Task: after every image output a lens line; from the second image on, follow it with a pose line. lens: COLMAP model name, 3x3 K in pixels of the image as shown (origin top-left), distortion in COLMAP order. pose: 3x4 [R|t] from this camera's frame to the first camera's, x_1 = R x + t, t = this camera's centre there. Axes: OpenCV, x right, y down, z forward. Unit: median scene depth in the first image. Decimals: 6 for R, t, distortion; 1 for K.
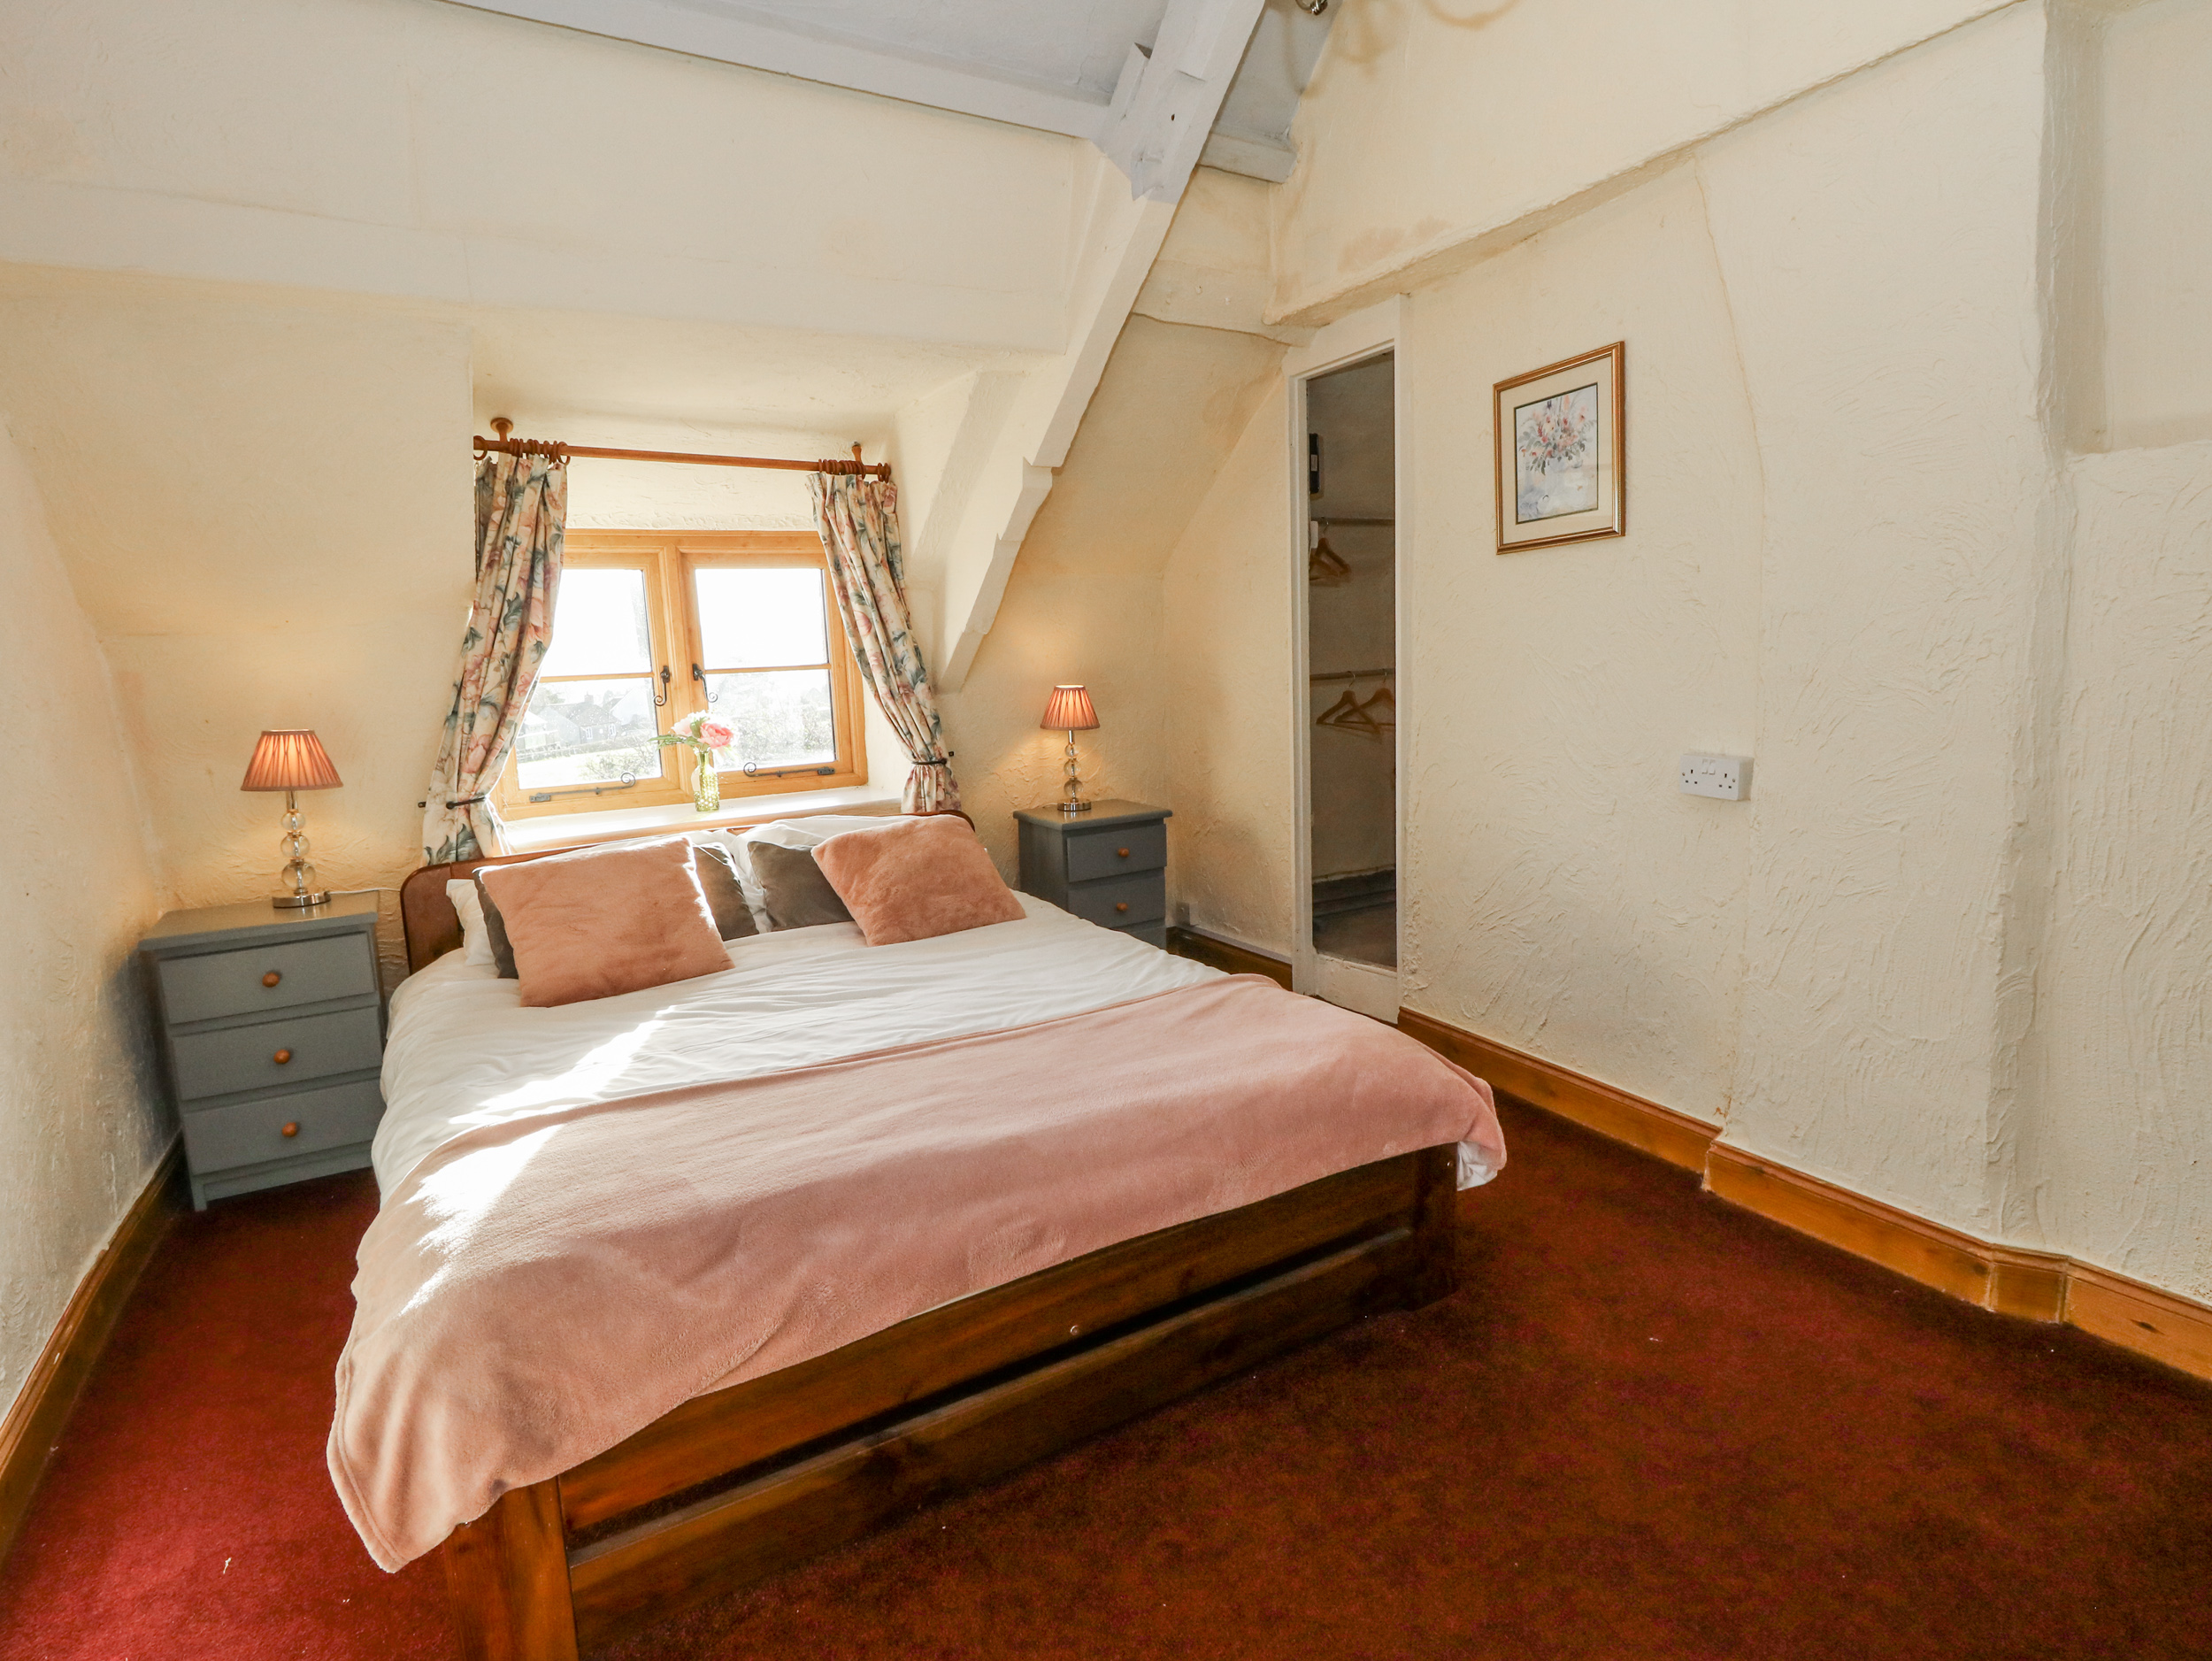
lens RADIAL K [[1164.9, 0, 1127.2], [0, 1164.9, 817.7], [0, 0, 1]] dist [-0.005972, -0.001580]
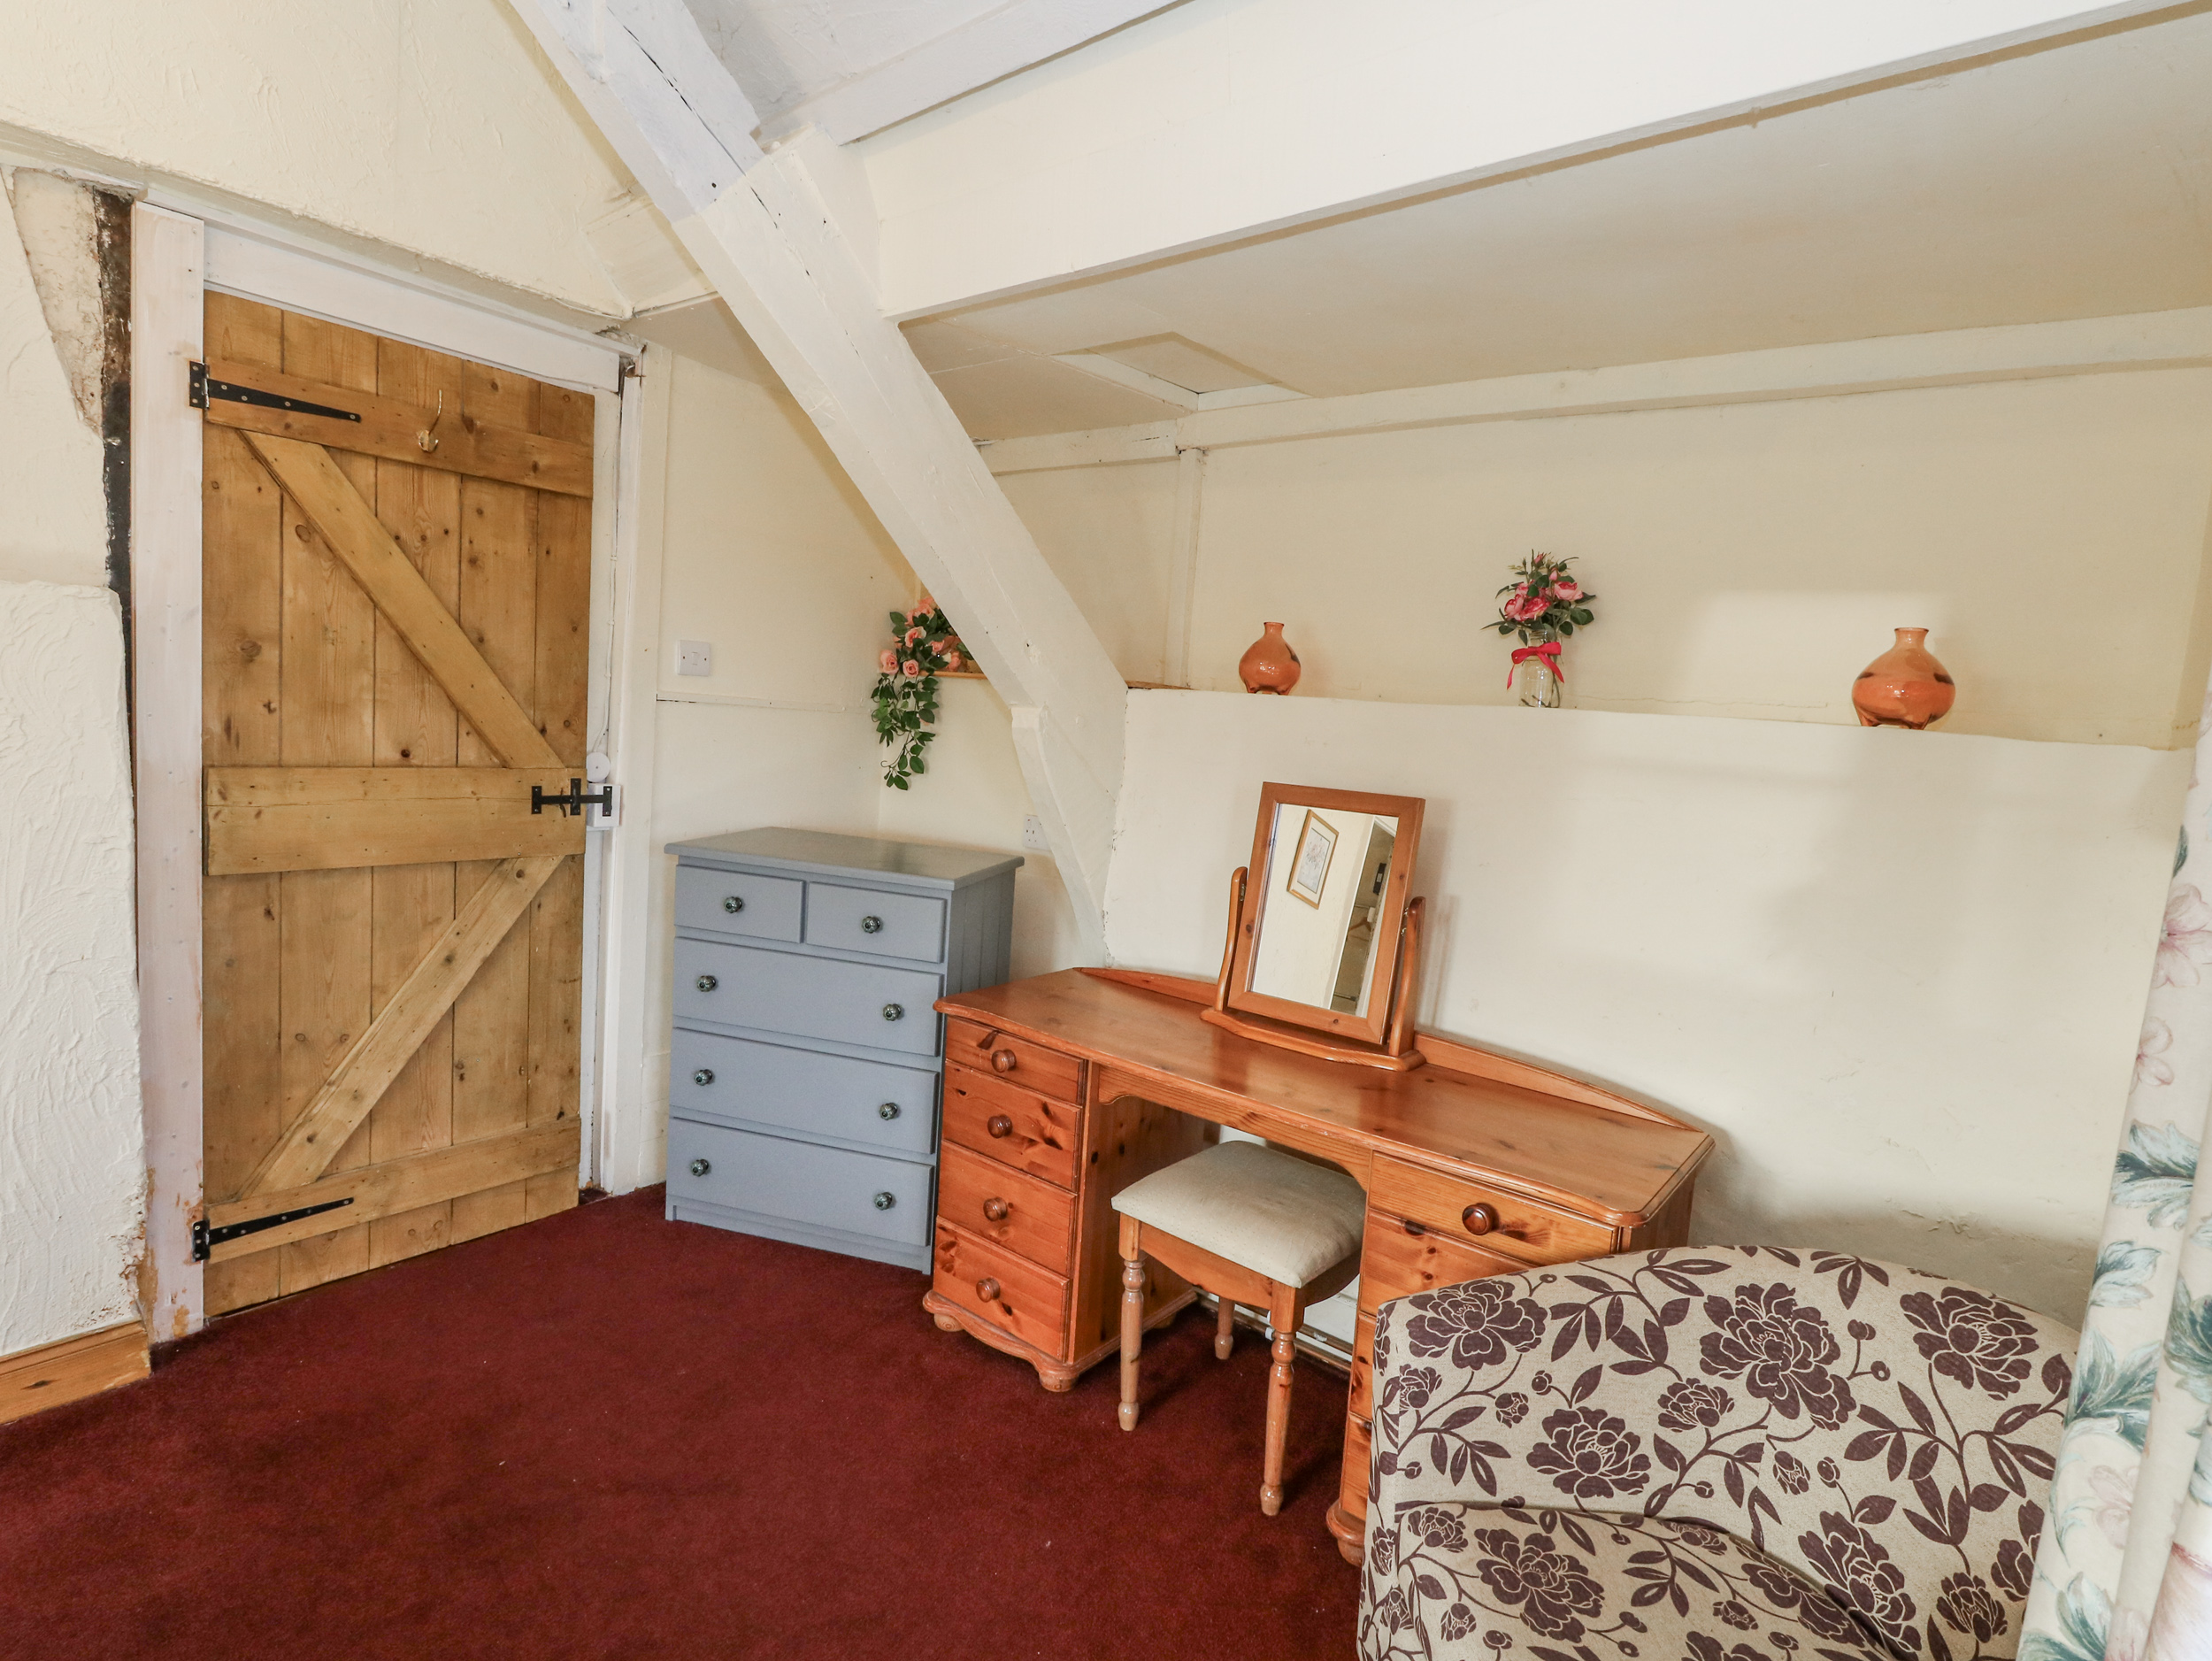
lens RADIAL K [[1164.9, 0, 1127.2], [0, 1164.9, 817.7], [0, 0, 1]] dist [-0.005972, -0.001580]
pose [[-0.356493, -0.077722, 0.931060, -0.307789], [0.075459, 0.990883, 0.111608, -0.089404], [-0.931246, 0.110044, -0.347378, 0.250489]]
